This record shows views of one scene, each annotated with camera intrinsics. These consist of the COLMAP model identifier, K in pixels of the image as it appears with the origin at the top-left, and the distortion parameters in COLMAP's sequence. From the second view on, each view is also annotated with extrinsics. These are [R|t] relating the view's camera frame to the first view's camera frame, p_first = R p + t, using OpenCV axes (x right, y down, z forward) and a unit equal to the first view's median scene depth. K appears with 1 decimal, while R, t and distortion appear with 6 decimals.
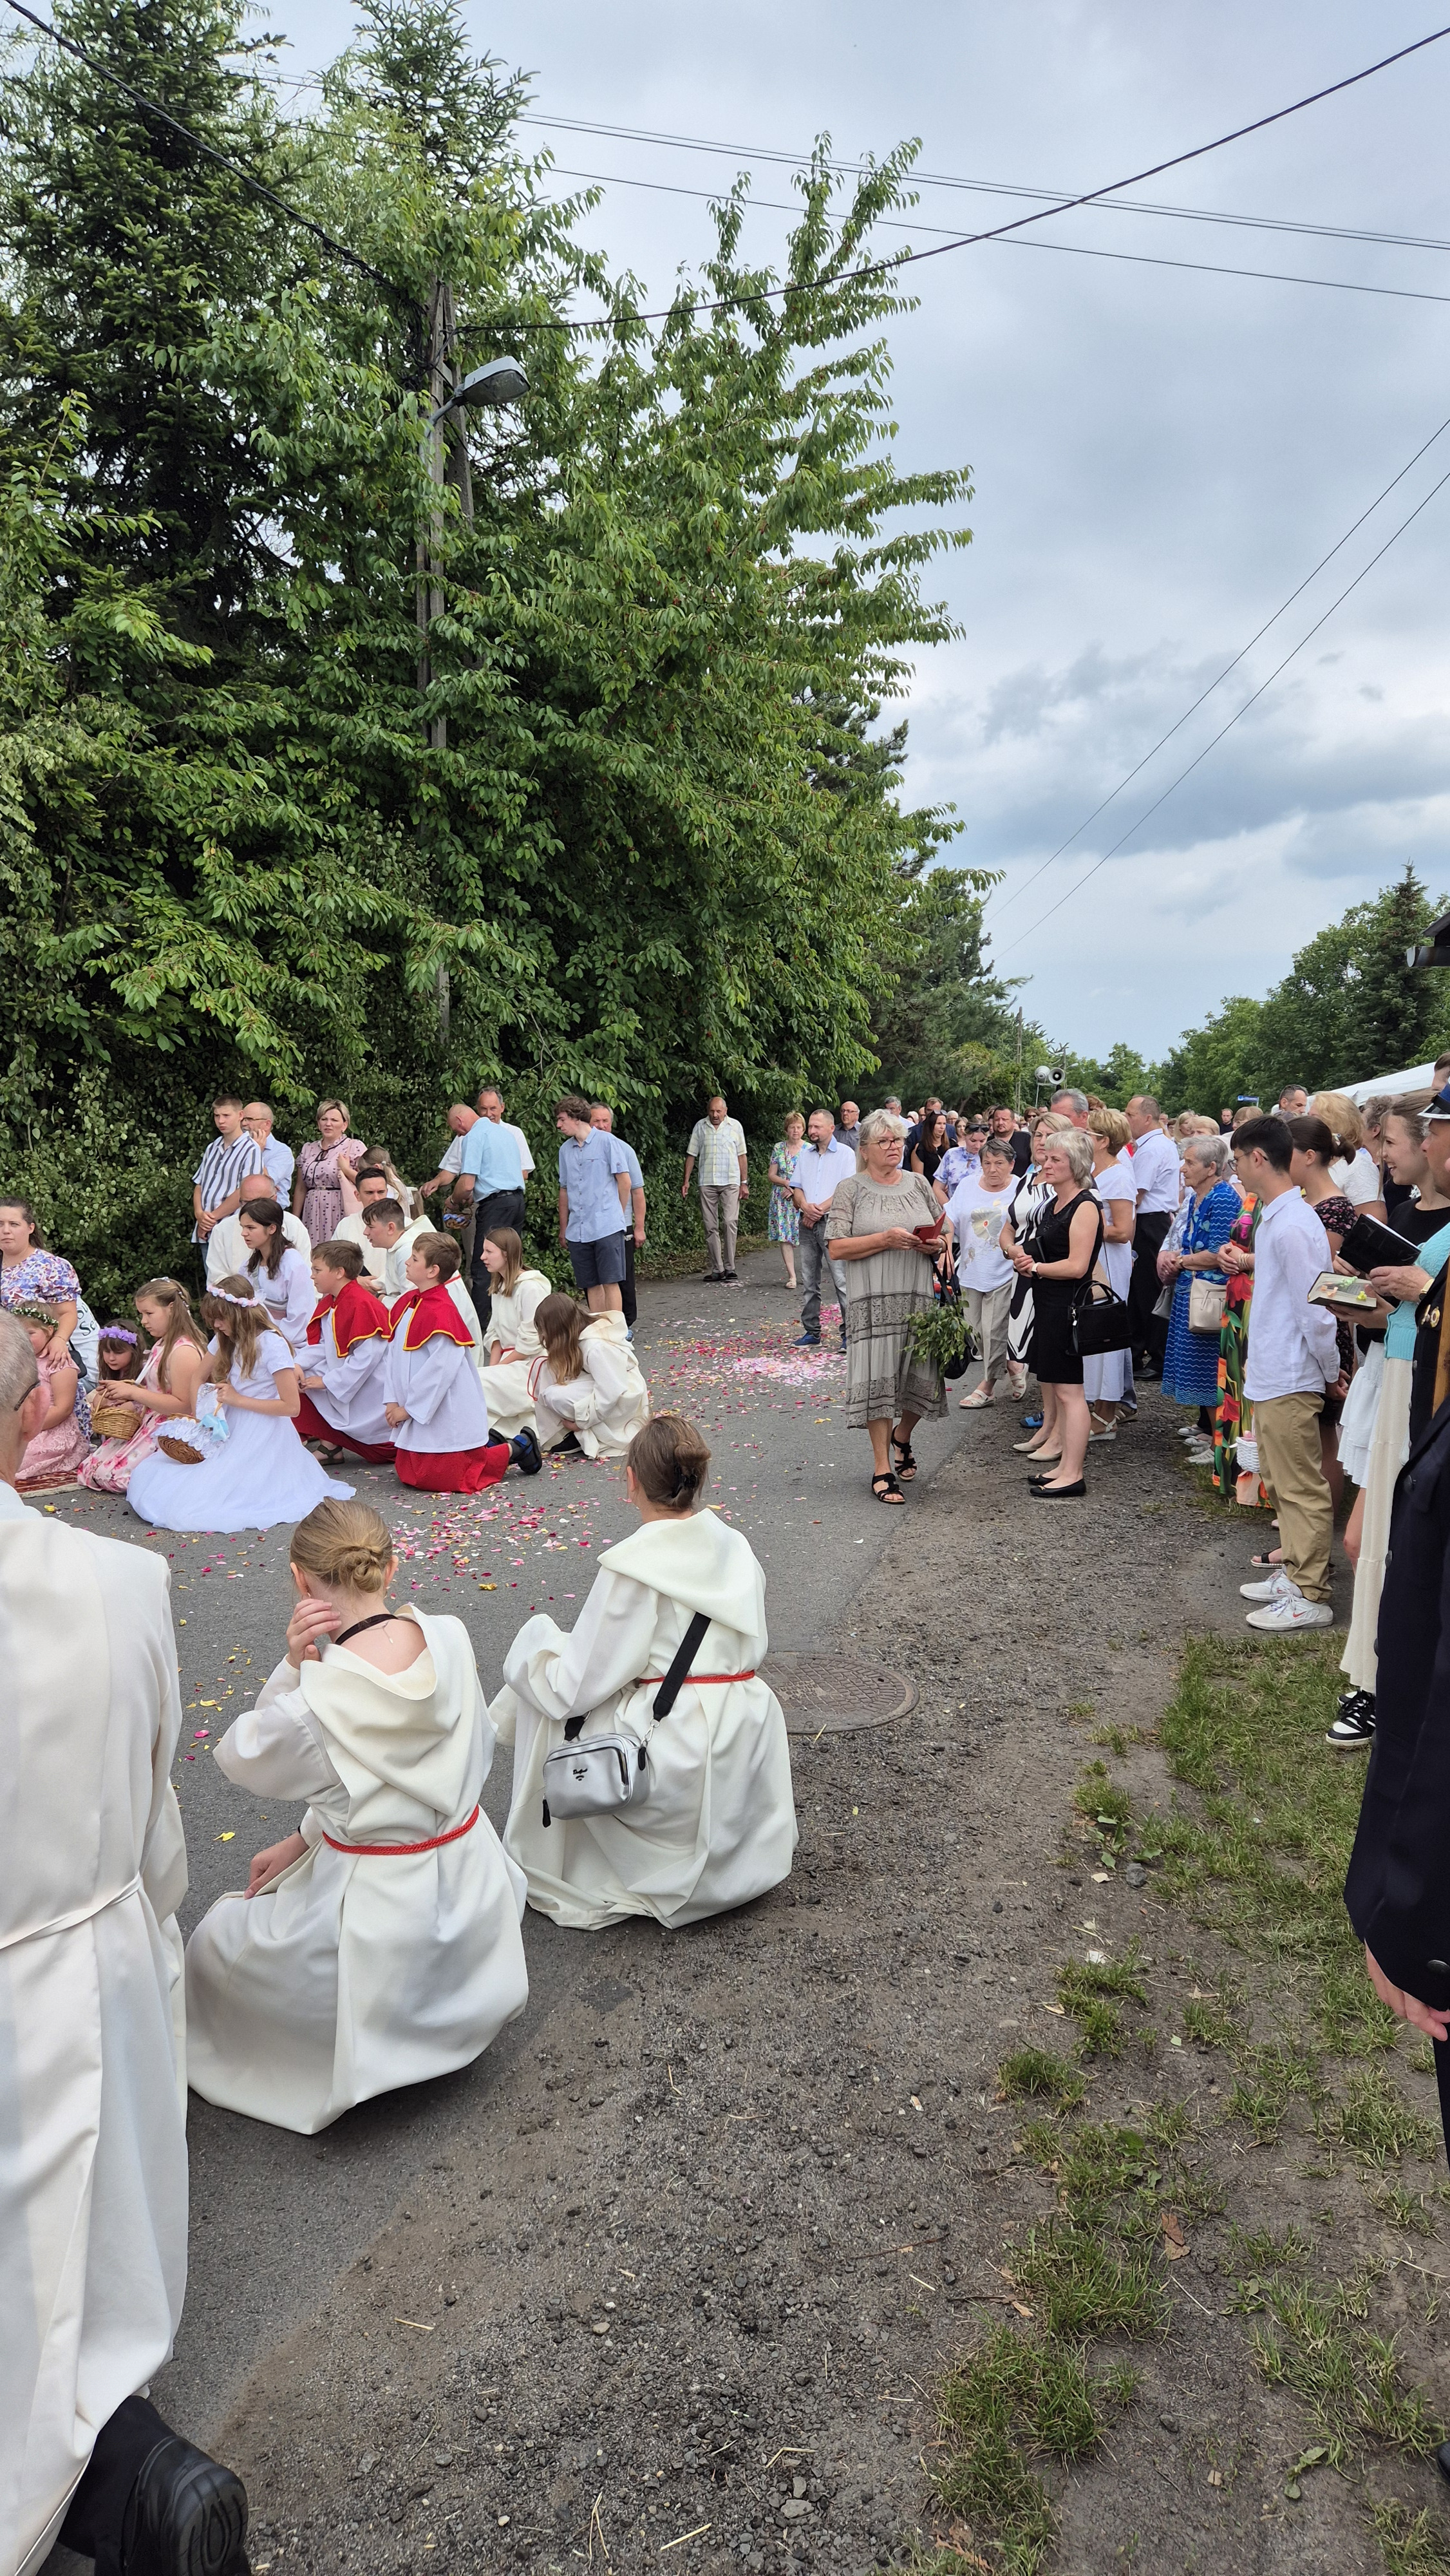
lens RADIAL K [[1690.1, 0, 745.6], [0, 1690.1, 1255.8], [0, 0, 1]] dist [0.091456, -0.079435]
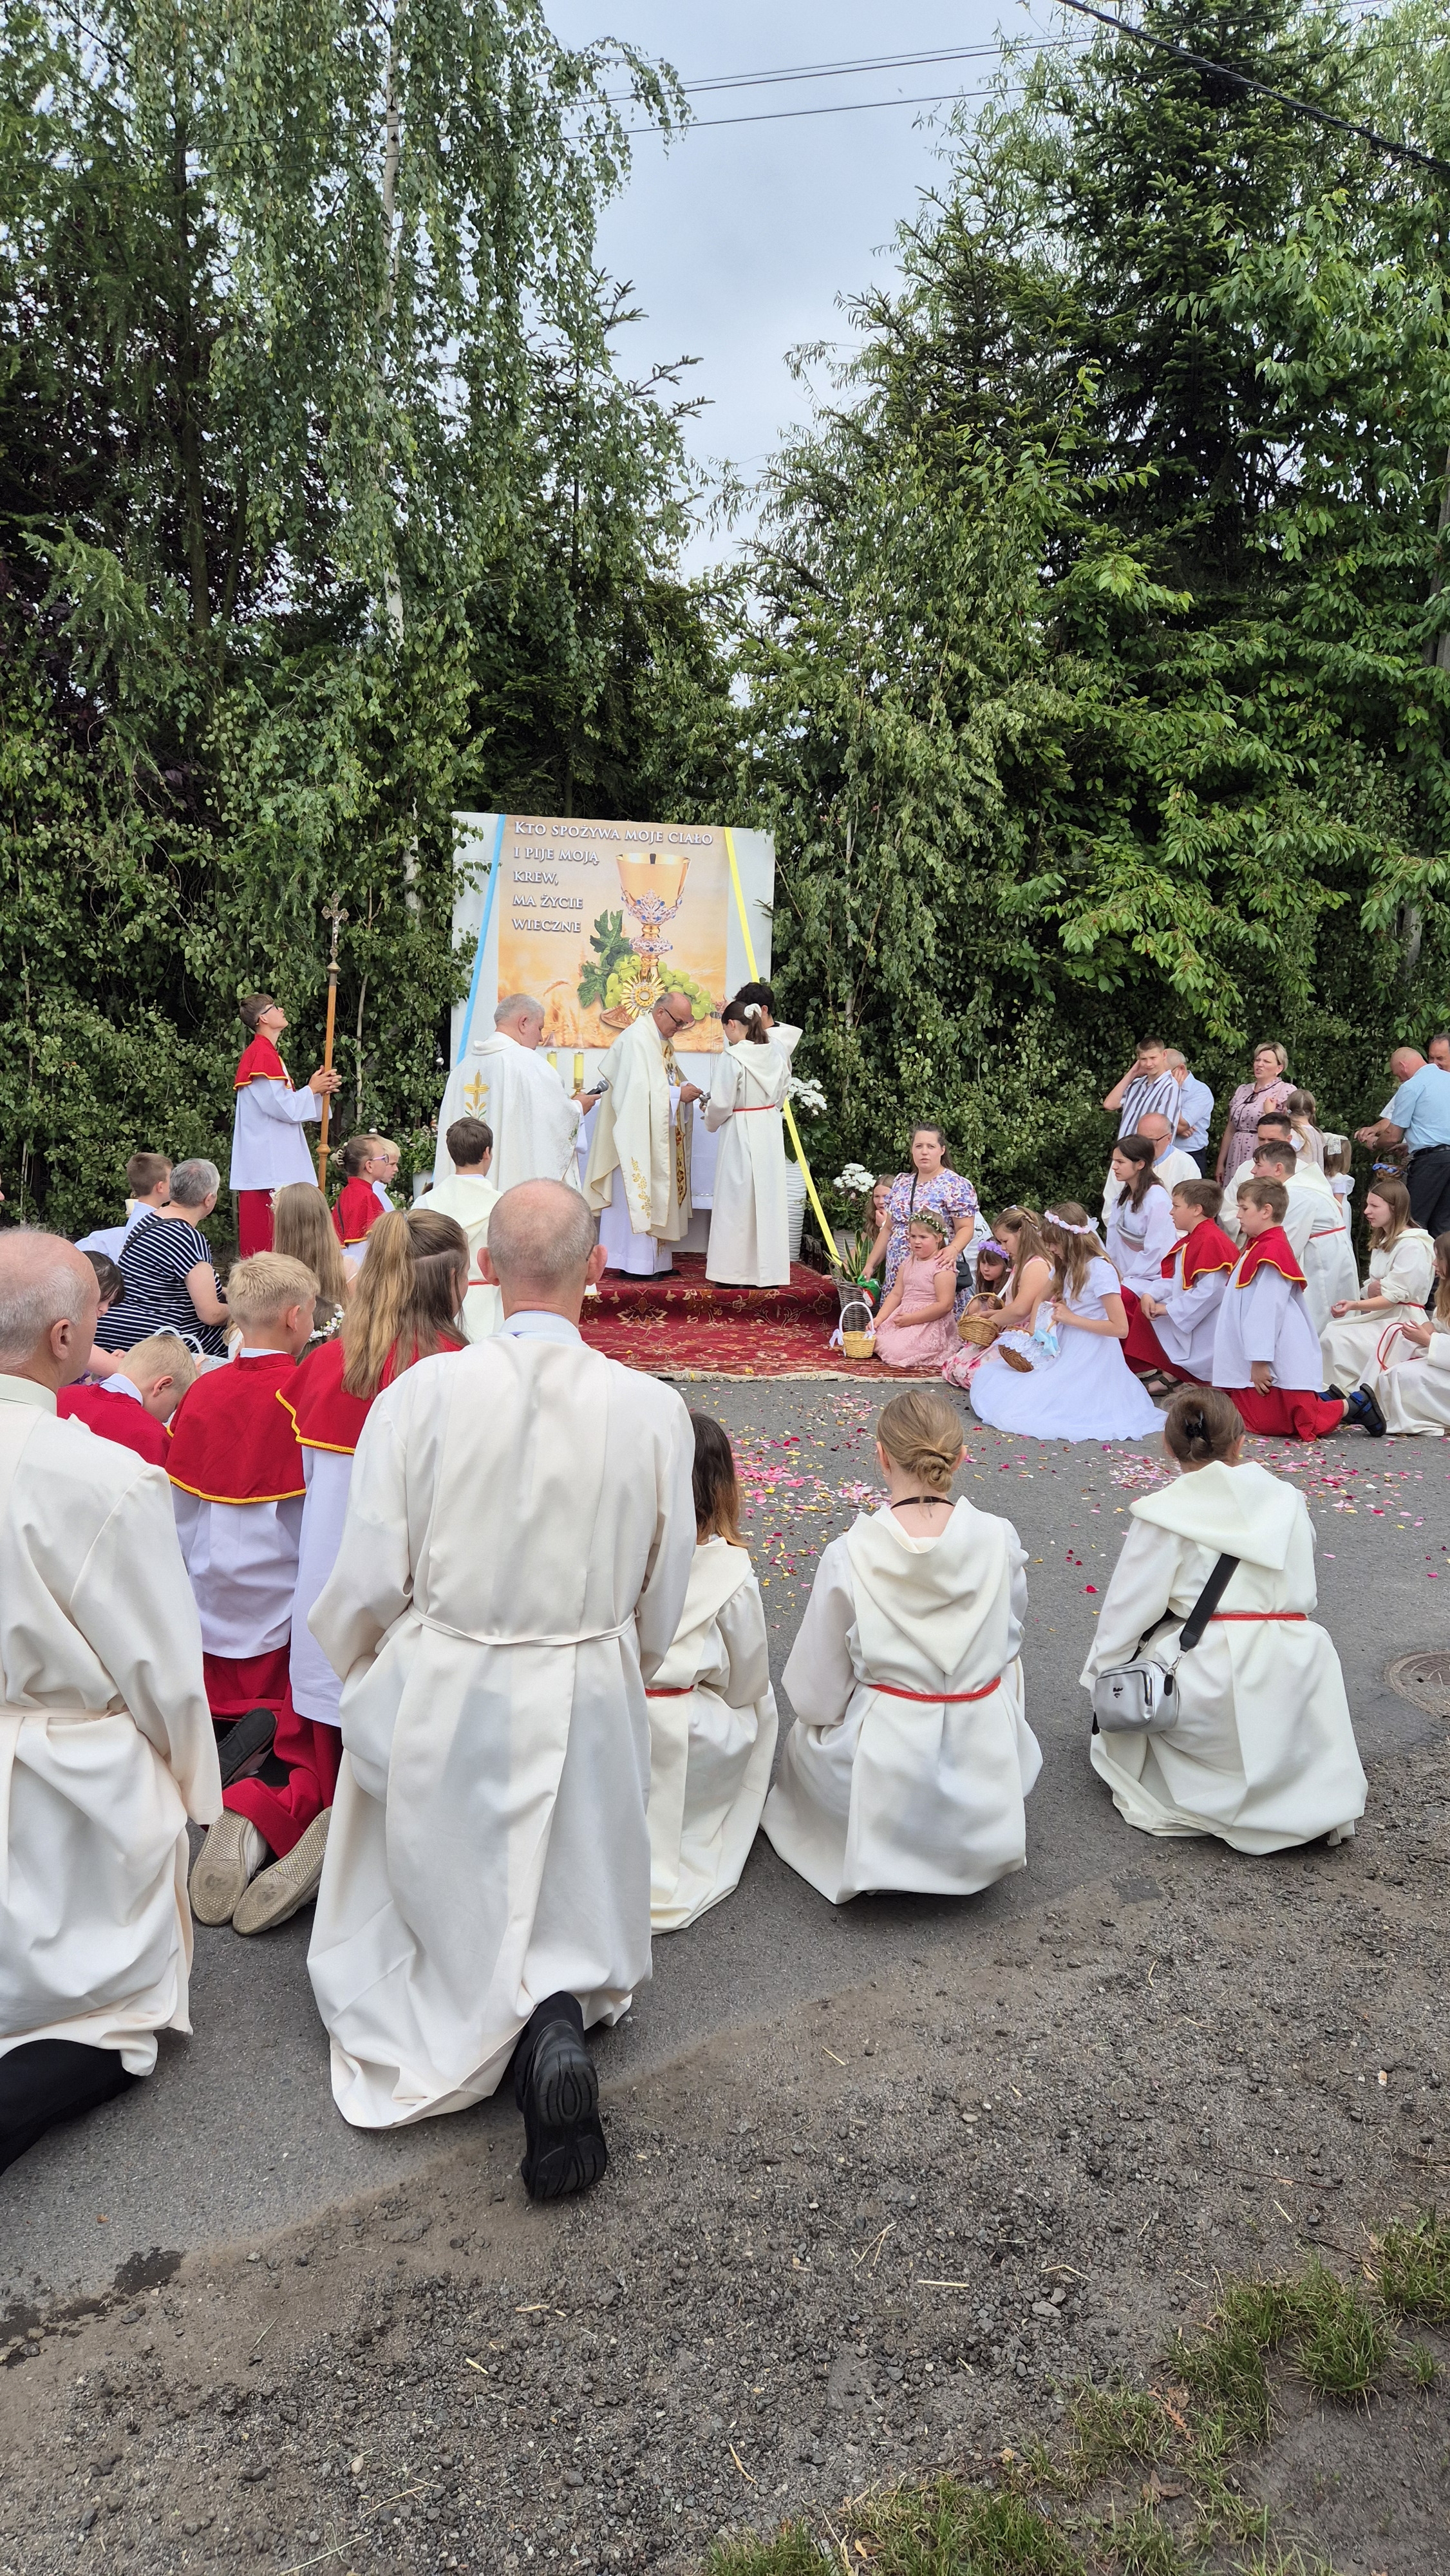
lens RADIAL K [[1709.5, 0, 760.6], [0, 1709.5, 1293.4], [0, 0, 1]] dist [0.090620, -0.082658]
pose [[0.828536, 0.112262, -0.548567, 0.086016], [-0.082185, 0.993467, 0.079181, -0.001621], [0.553872, -0.020520, 0.832349, -0.006983]]
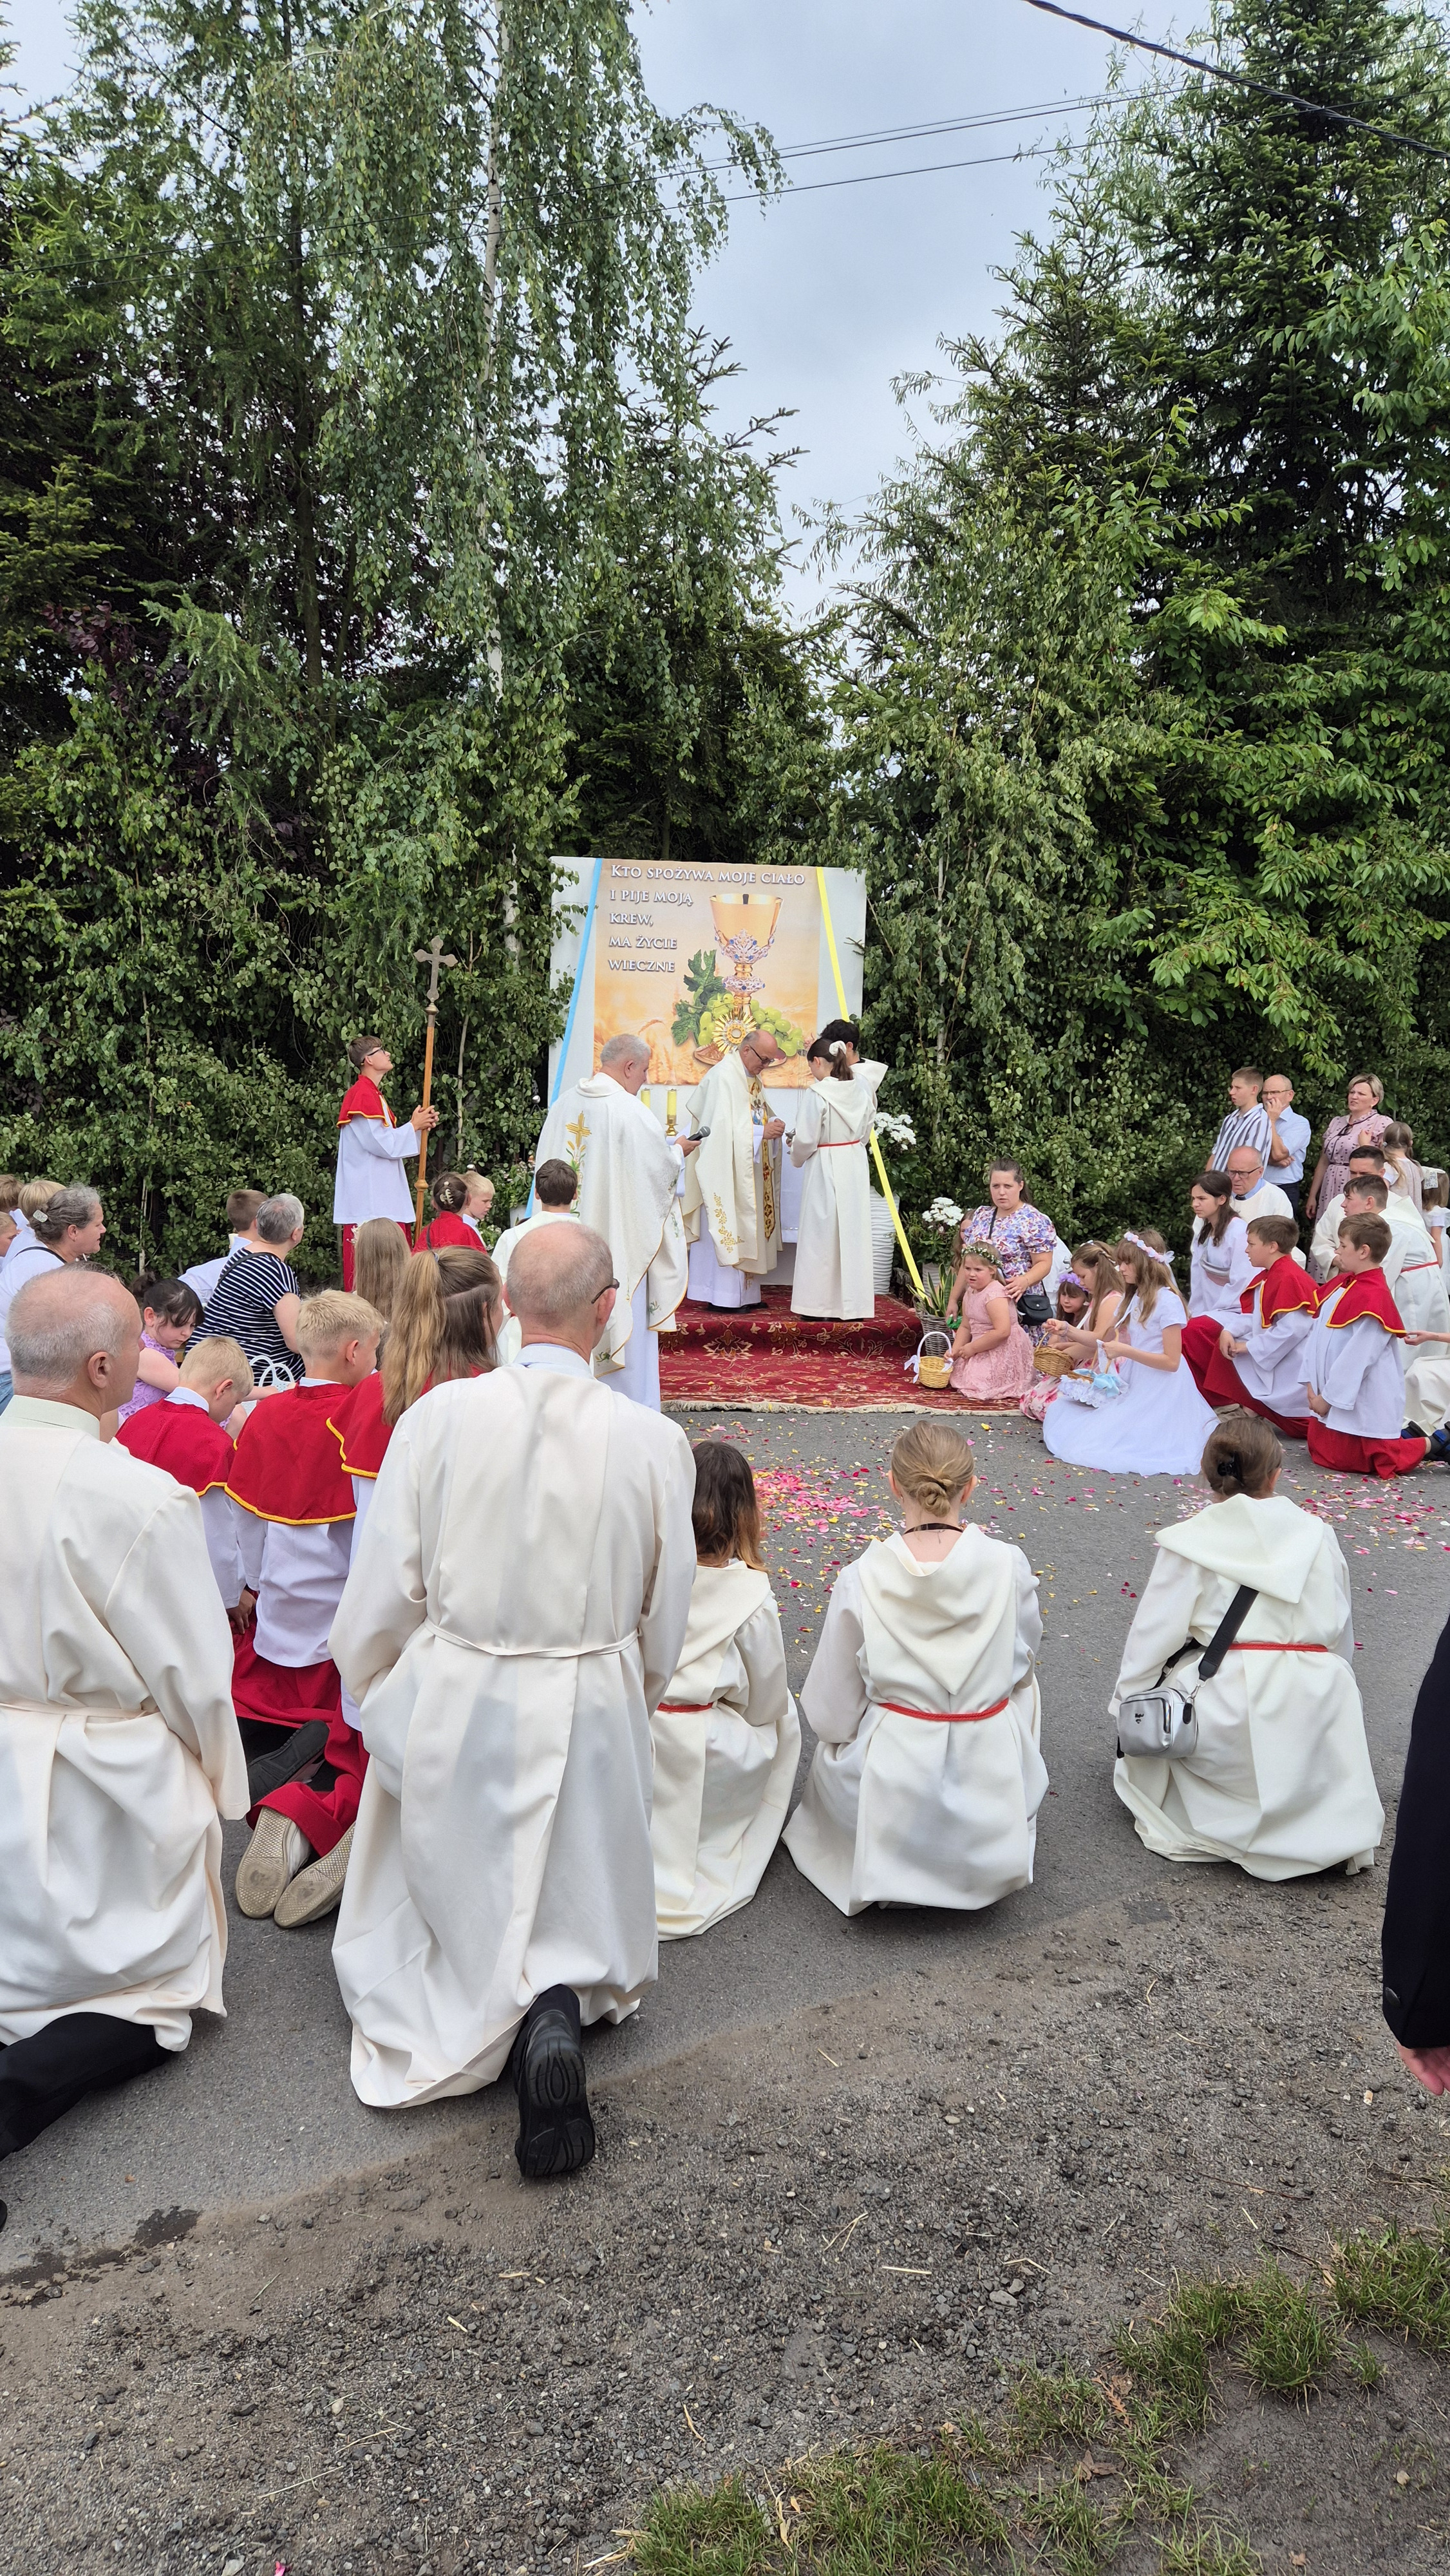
lens RADIAL K [[1715.6, 0, 767.4], [0, 1715.6, 1304.3], [0, 0, 1]] dist [0.090315, -0.084607]
pose [[0.788328, 0.107621, -0.605770, 0.111792], [-0.080303, 0.994158, 0.072118, -0.004499], [0.609993, -0.008207, 0.792365, -0.007266]]
